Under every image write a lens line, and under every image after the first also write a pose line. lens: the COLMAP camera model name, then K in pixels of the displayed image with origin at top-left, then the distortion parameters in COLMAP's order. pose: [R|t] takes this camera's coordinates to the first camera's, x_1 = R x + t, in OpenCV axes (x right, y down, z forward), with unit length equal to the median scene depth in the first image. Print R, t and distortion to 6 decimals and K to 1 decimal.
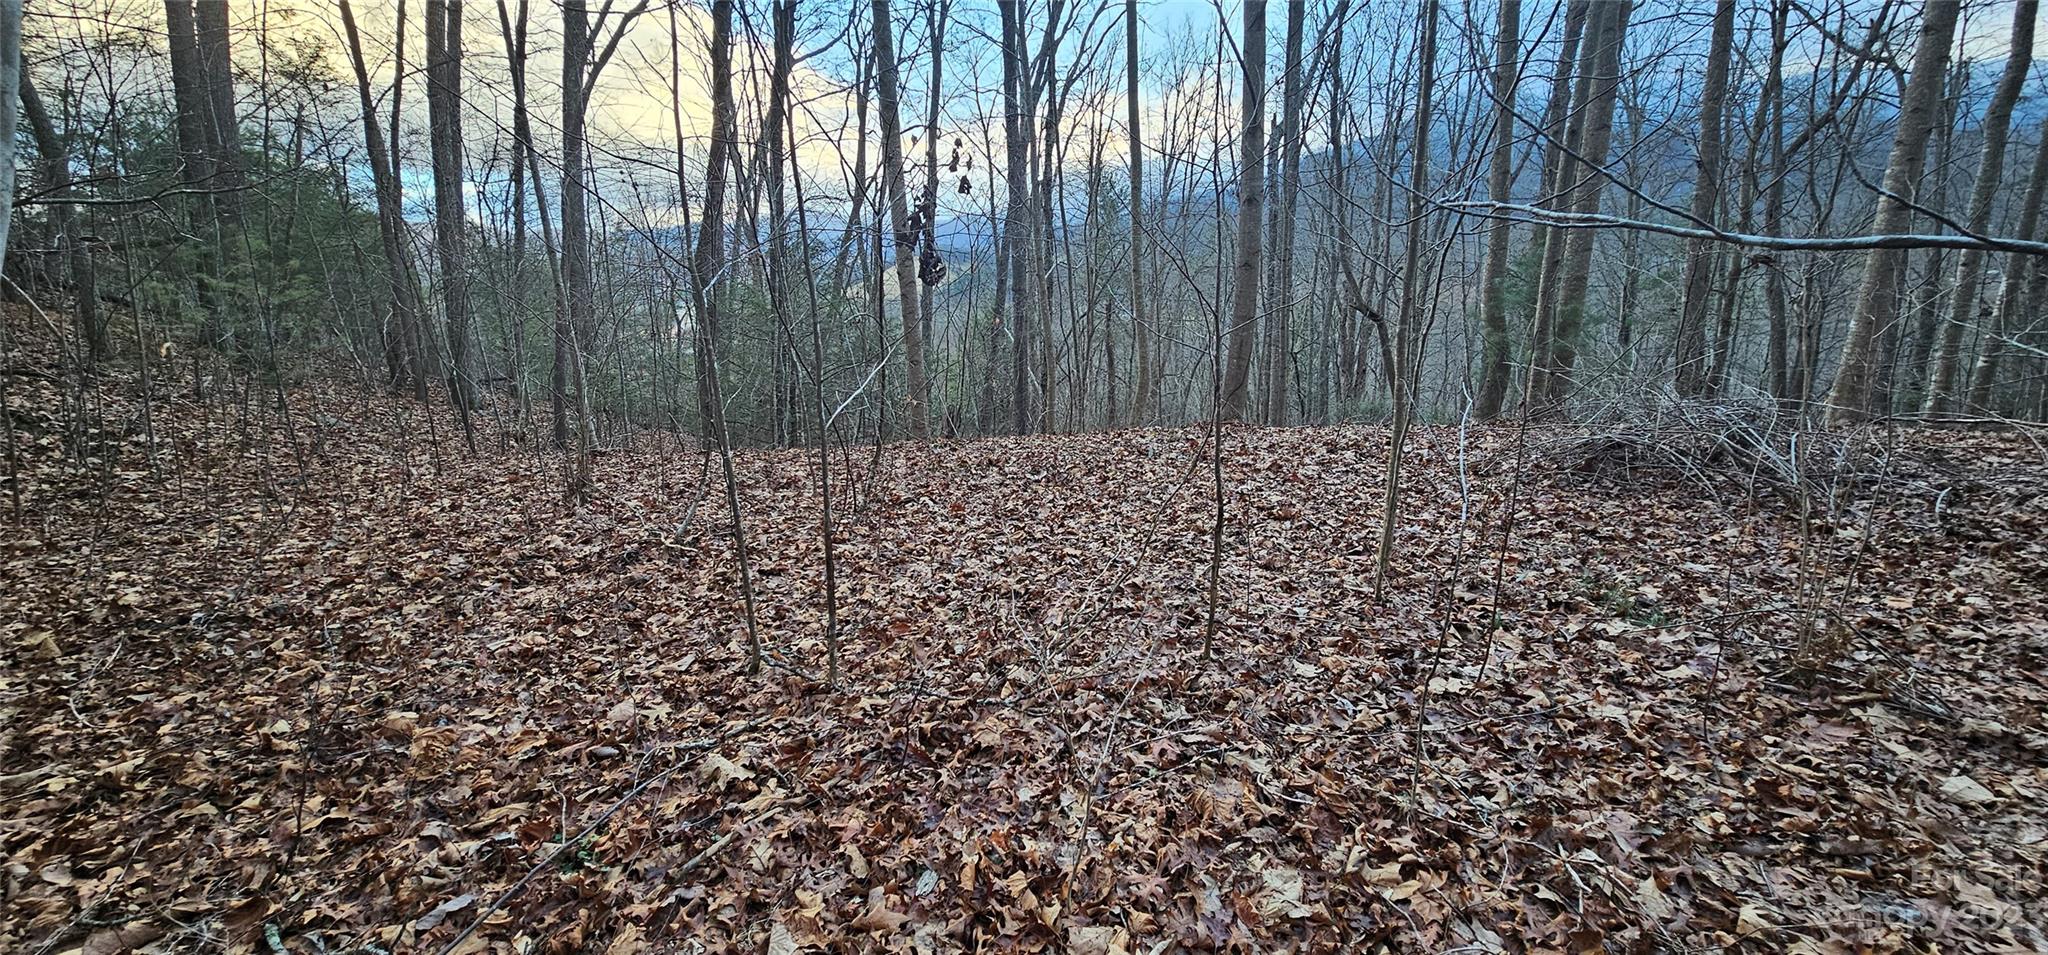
lens RADIAL K [[834.2, 0, 1013.7], [0, 834.2, 483.6], [0, 0, 1]] dist [0.002628, -0.000414]
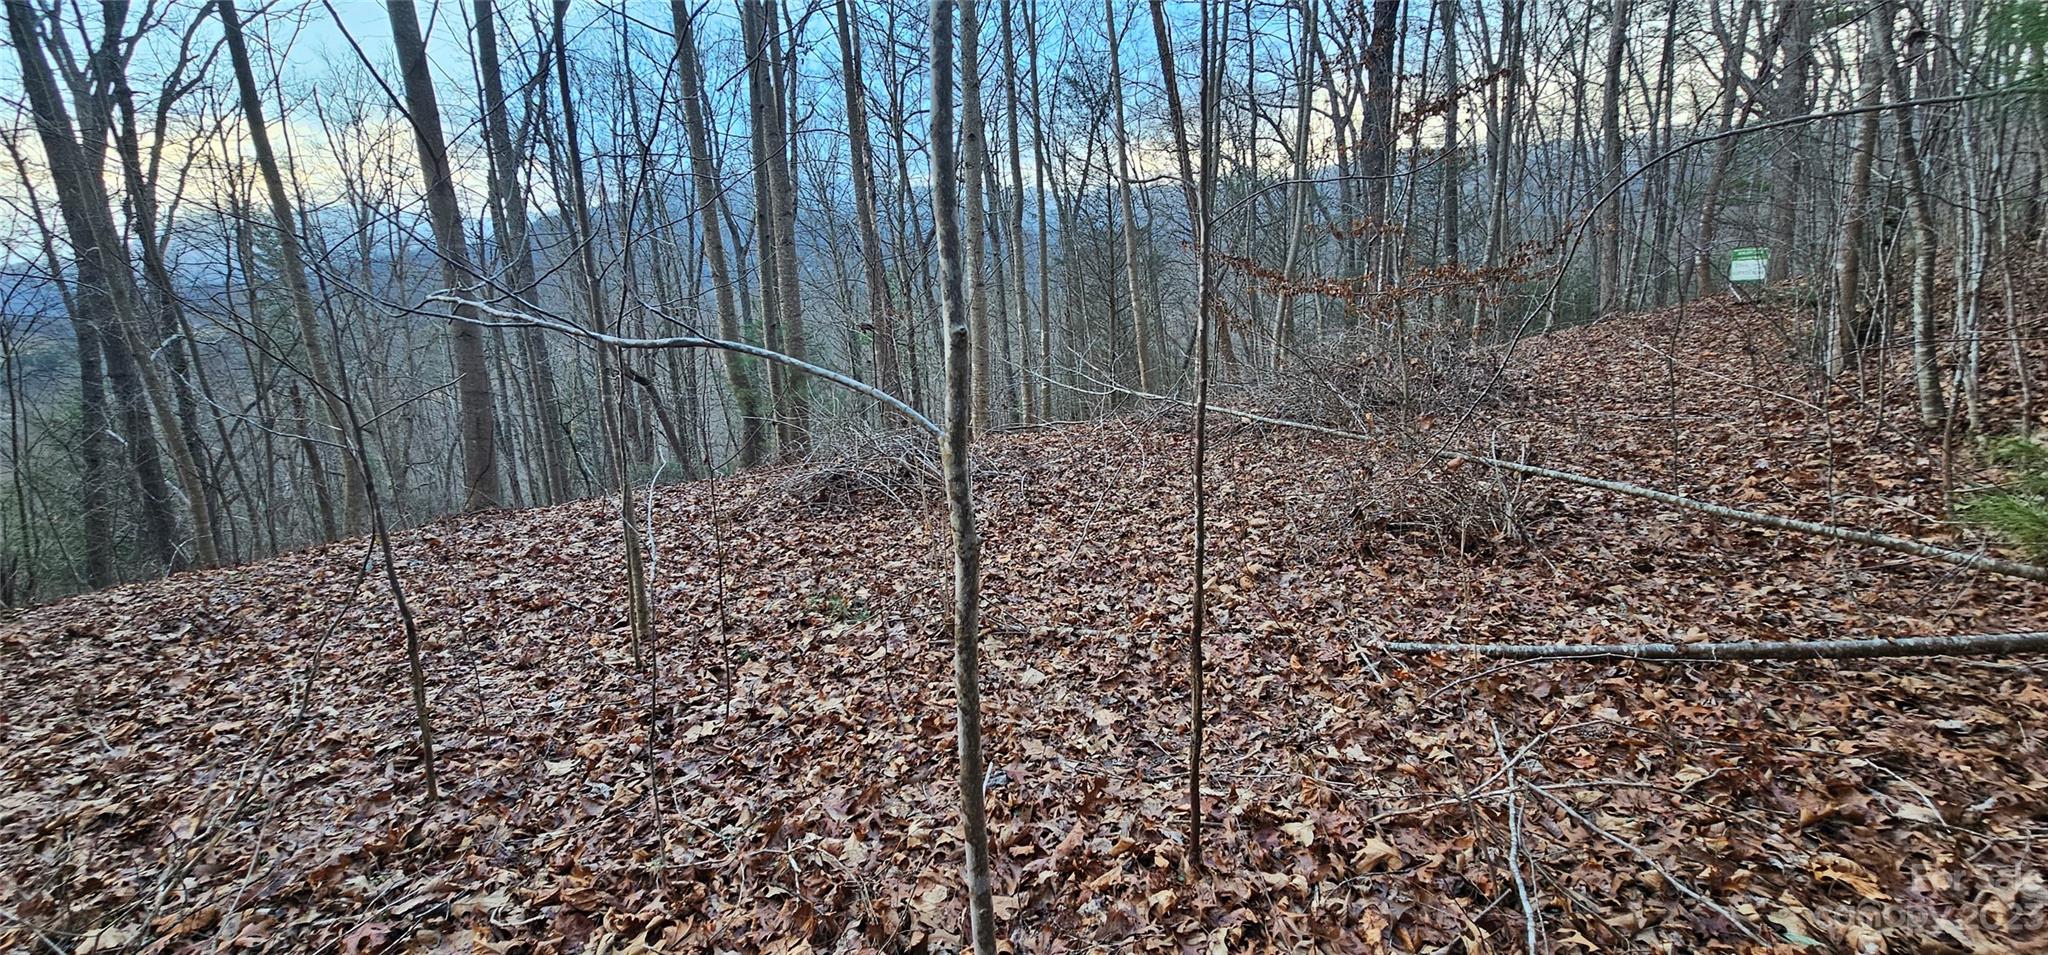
lens RADIAL K [[834.2, 0, 1024.1], [0, 834.2, 479.7], [0, 0, 1]] dist [0.002628, -0.000414]
pose [[0.692189, -0.148206, 0.706336, 0.096831], [0.200854, 0.979582, 0.008709, 0.003673], [-0.693205, 0.135842, 0.707824, -0.065283]]
